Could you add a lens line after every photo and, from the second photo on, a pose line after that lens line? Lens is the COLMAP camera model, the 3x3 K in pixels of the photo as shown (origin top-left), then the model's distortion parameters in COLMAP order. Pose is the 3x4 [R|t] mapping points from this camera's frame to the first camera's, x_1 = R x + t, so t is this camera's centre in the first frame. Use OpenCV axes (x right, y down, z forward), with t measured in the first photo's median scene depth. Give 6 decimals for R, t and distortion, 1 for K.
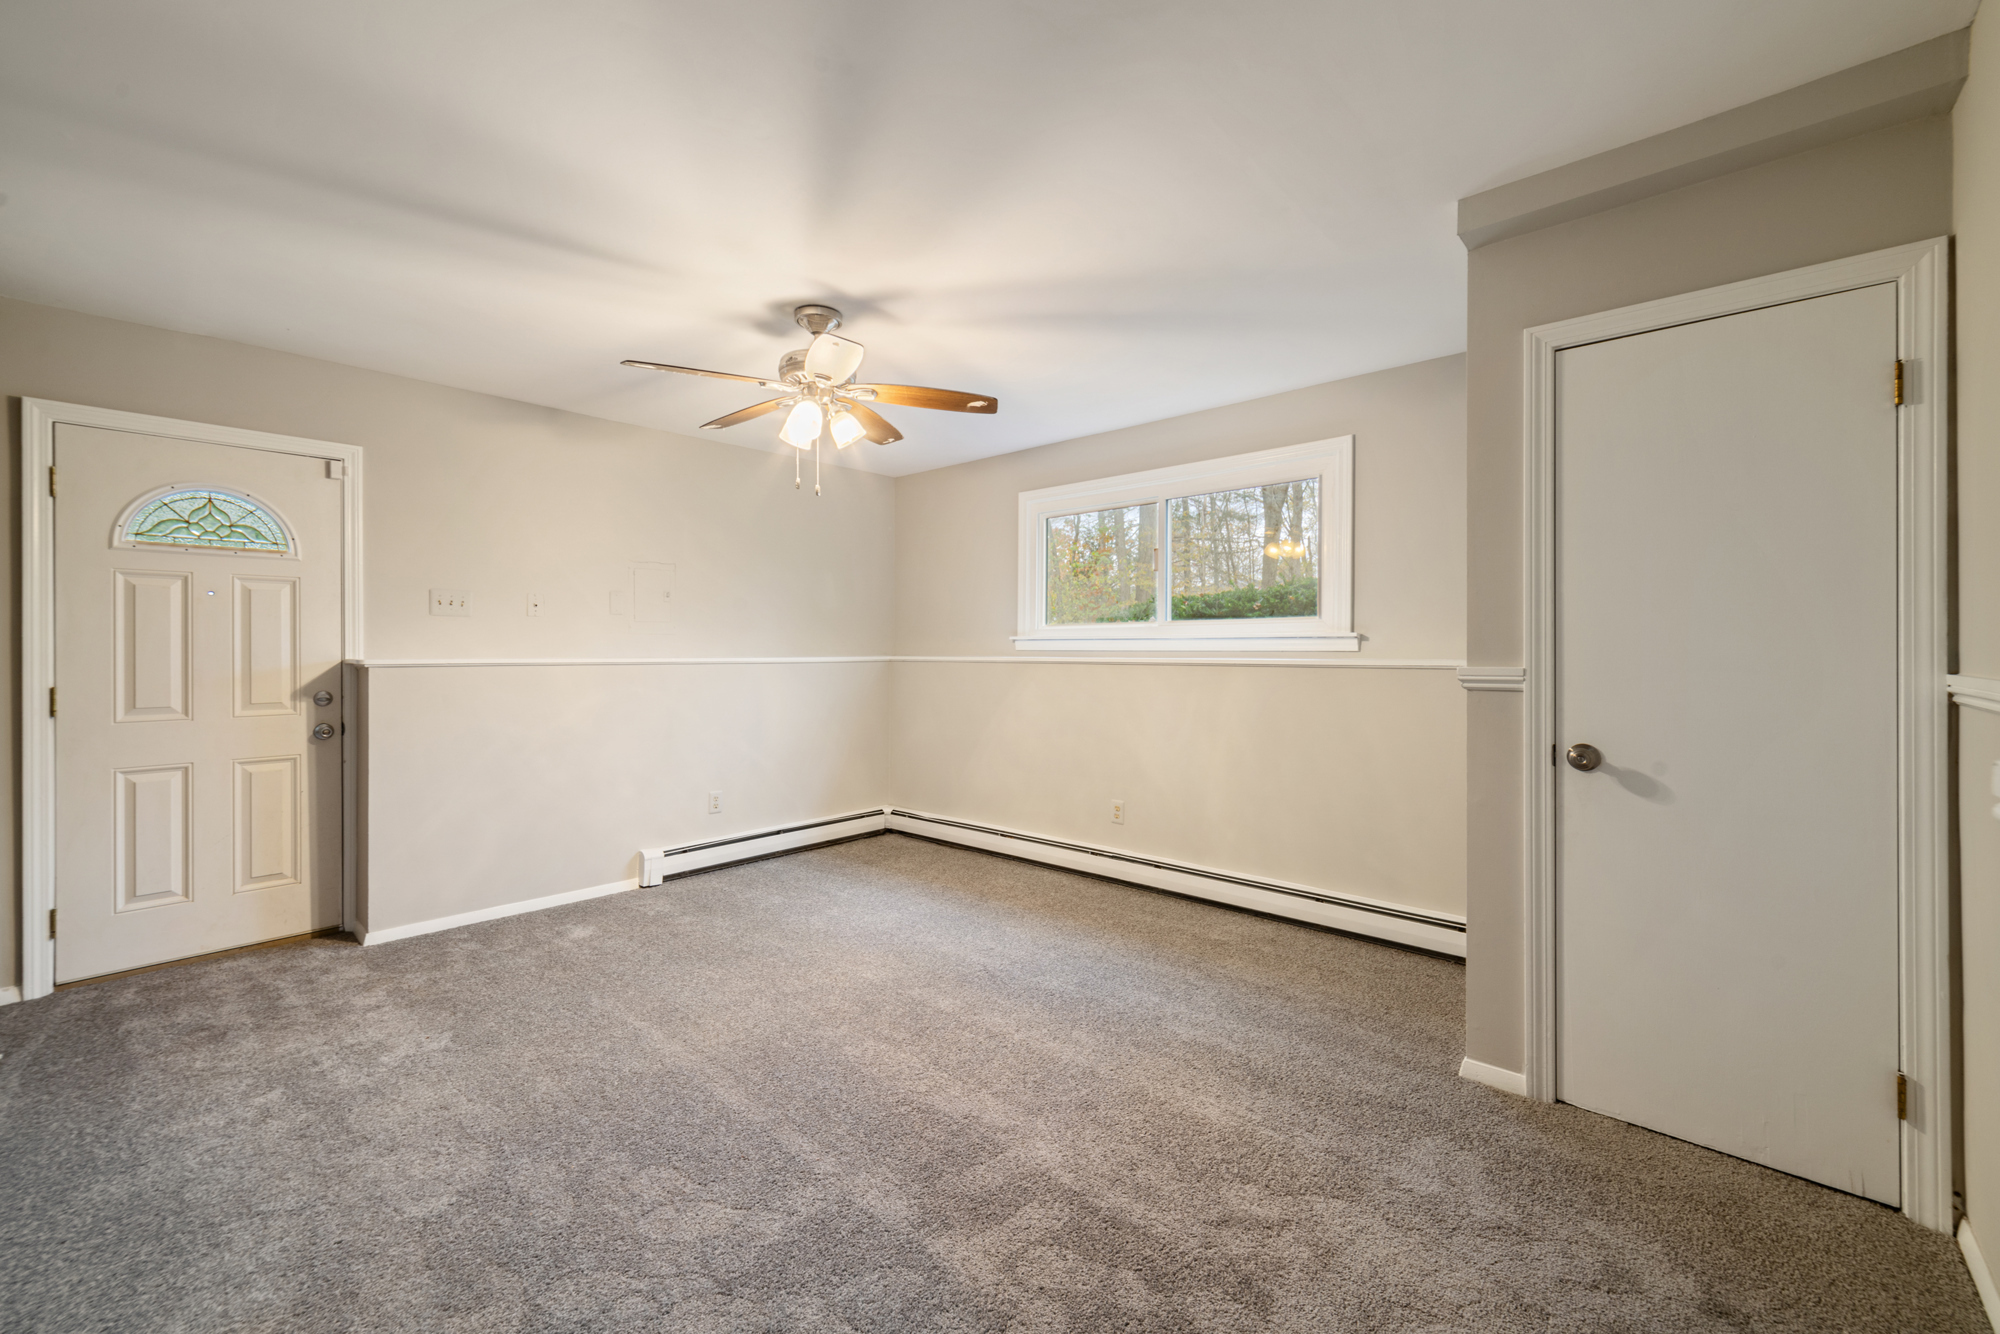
lens RADIAL K [[787.5, 0, 1004.6], [0, 787.5, 656.9], [0, 0, 1]] dist [-0.004080, 0.002107]
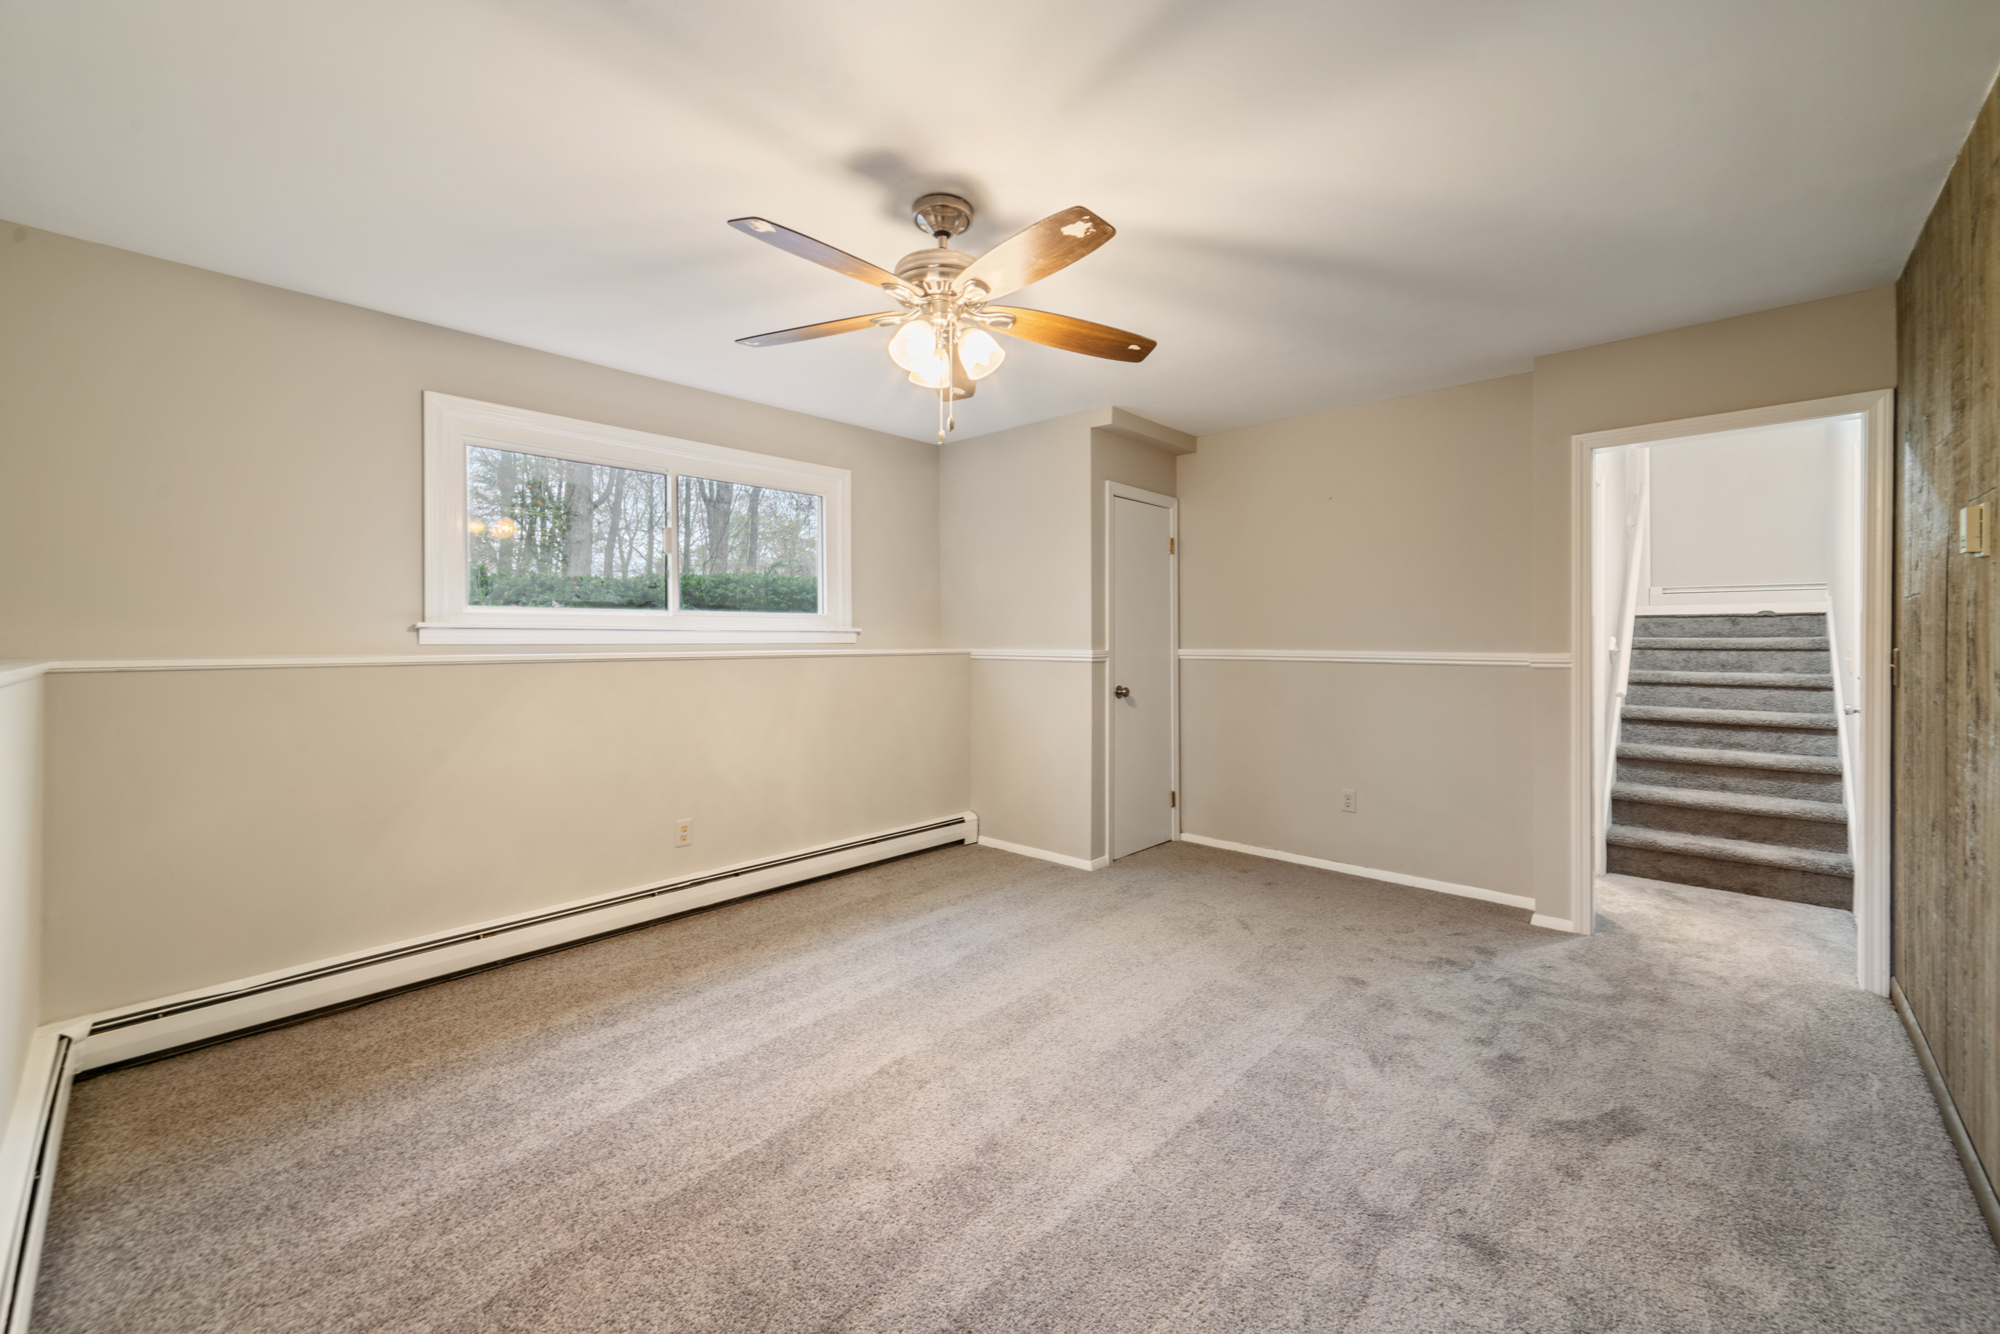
lens RADIAL K [[787.5, 0, 999.3], [0, 787.5, 642.8], [0, 0, 1]] dist [-0.004080, 0.002107]
pose [[0.021622, 0.000752, 0.999766, -0.806160], [0.012687, 0.999919, -0.001027, -0.002994], [-0.999686, 0.012706, 0.021611, 0.739978]]
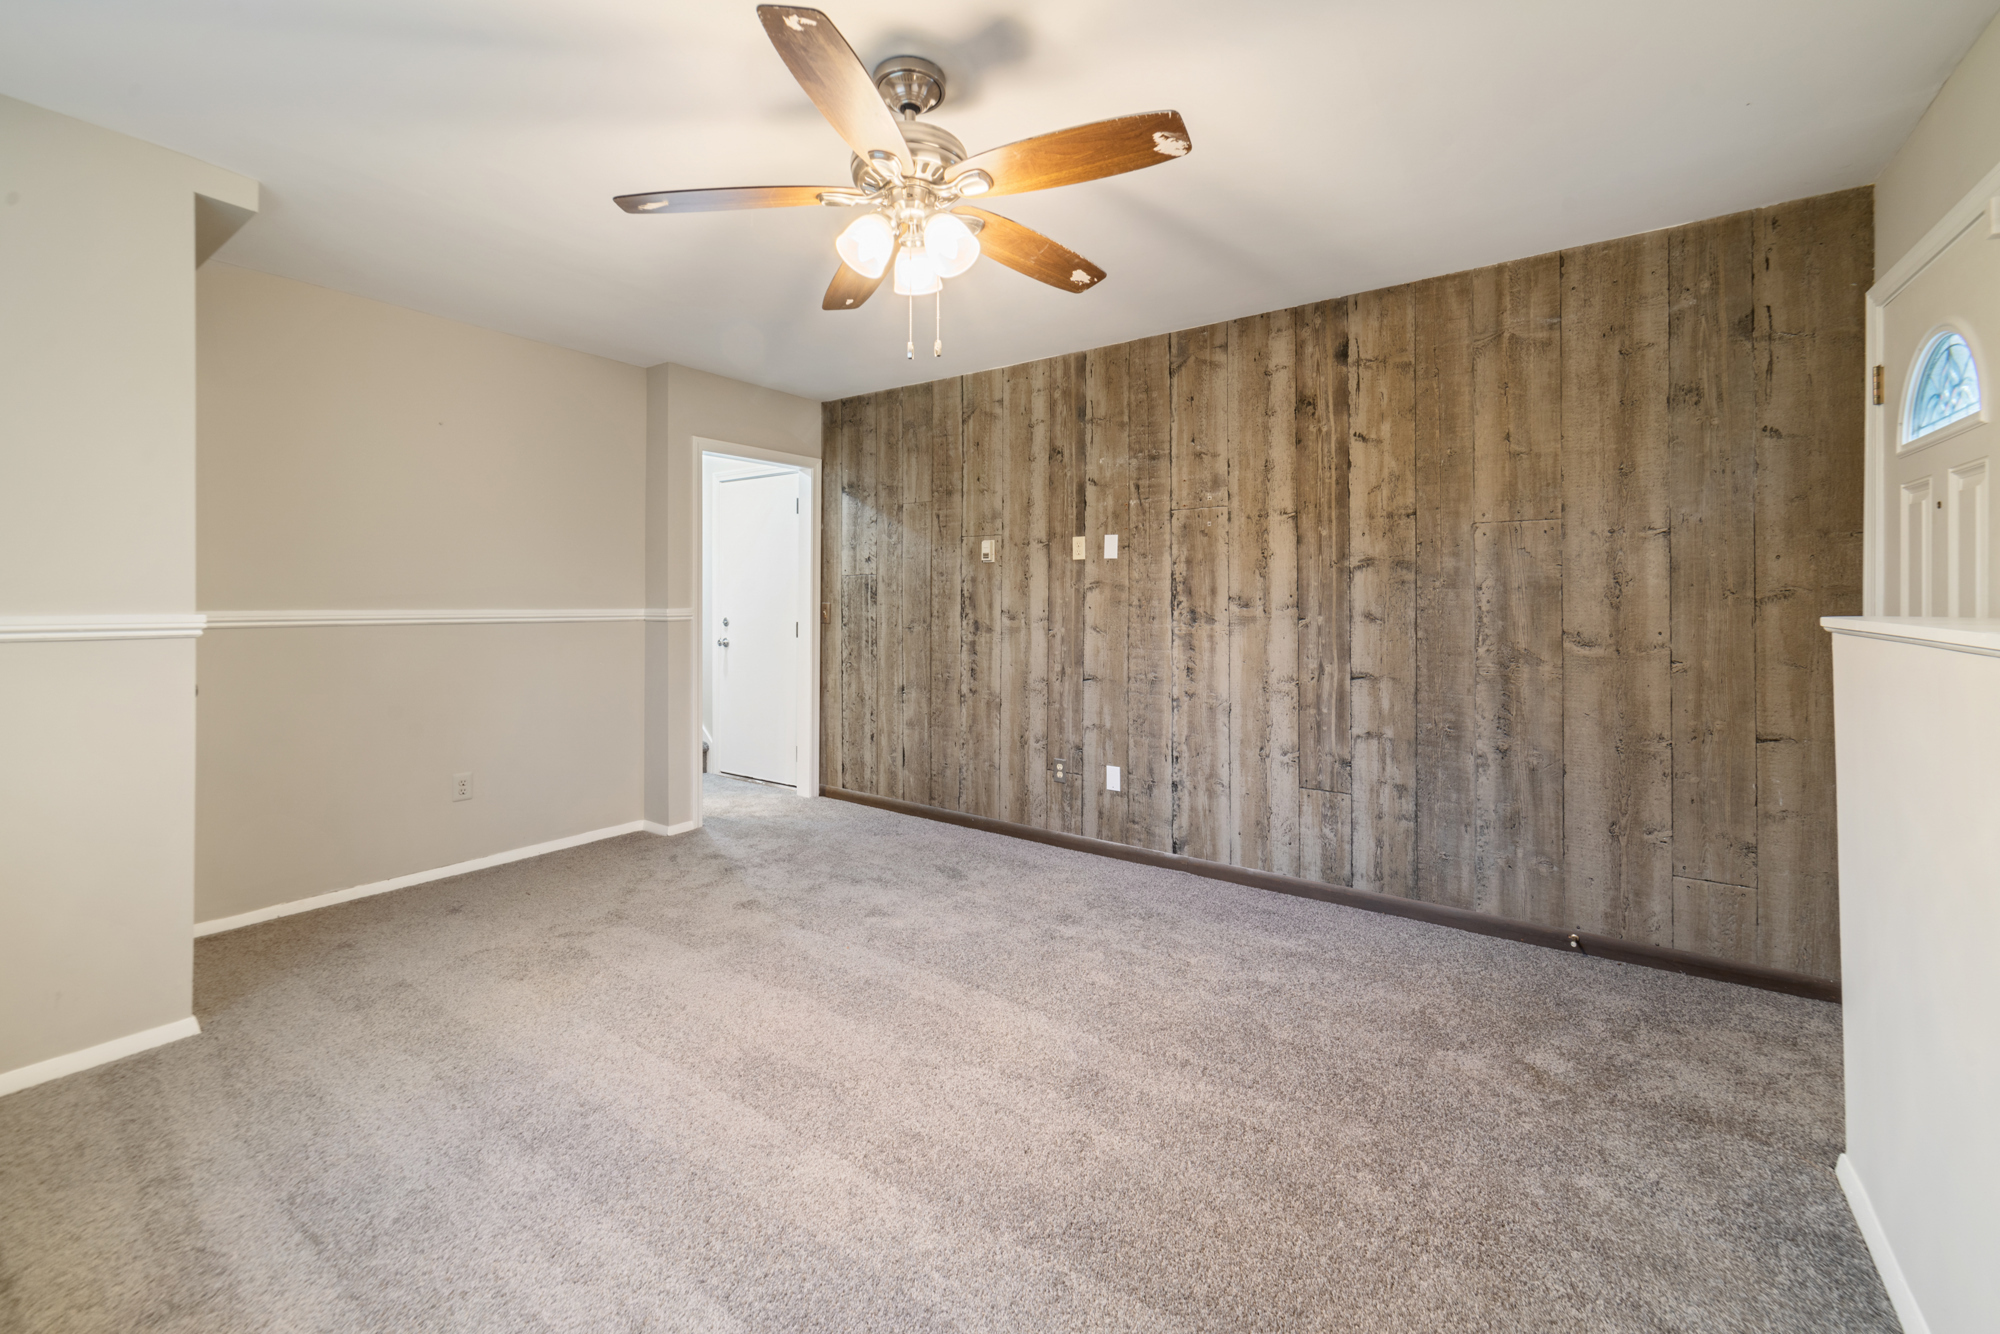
lens RADIAL K [[787.5, 0, 1023.5], [0, 787.5, 593.3], [0, 0, 1]] dist [-0.004080, 0.002107]
pose [[-0.992514, 0.001523, -0.122125, -0.194652], [0.001297, 0.999997, 0.001931, -0.006994], [0.122128, 0.001758, -0.992513, 1.323146]]
